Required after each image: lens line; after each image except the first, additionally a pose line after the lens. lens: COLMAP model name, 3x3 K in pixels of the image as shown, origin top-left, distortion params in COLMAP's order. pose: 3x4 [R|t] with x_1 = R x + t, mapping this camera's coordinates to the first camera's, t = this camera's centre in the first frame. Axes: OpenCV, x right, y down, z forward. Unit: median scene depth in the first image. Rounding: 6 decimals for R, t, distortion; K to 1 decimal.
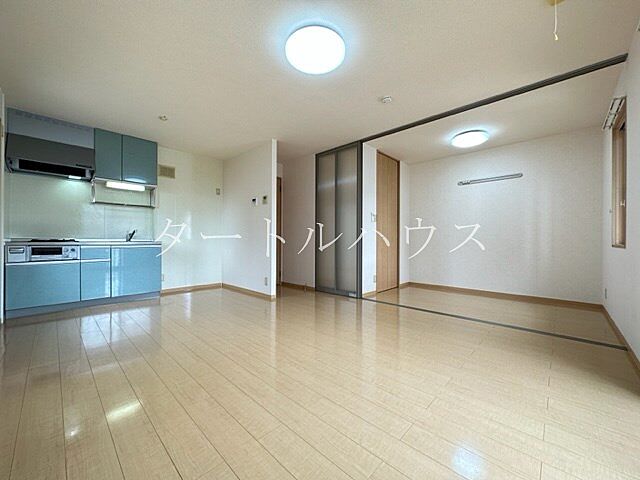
lens RADIAL K [[259.2, 0, 320.9], [0, 259.2, 241.2], [0, 0, 1]] dist [-0.002377, 0.000067]
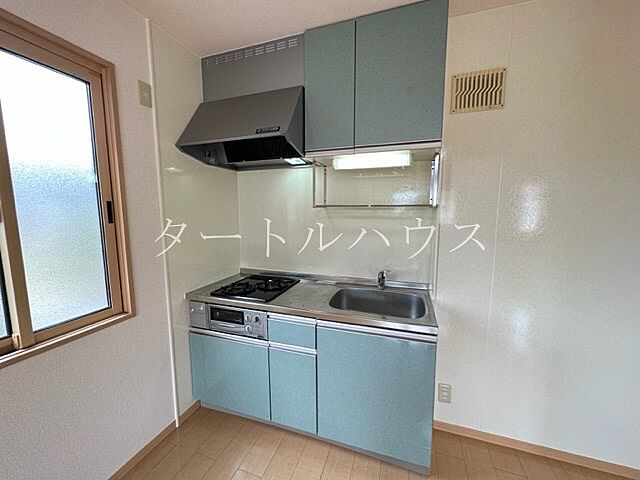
lens RADIAL K [[259.2, 0, 318.6], [0, 259.2, 238.4], [0, 0, 1]] dist [-0.002377, 0.000067]
pose [[0.423335, 0.095379, -0.900939, -0.423036], [0.005857, 0.994134, 0.107998, -0.138894], [0.905954, -0.050996, 0.420293, 0.772241]]
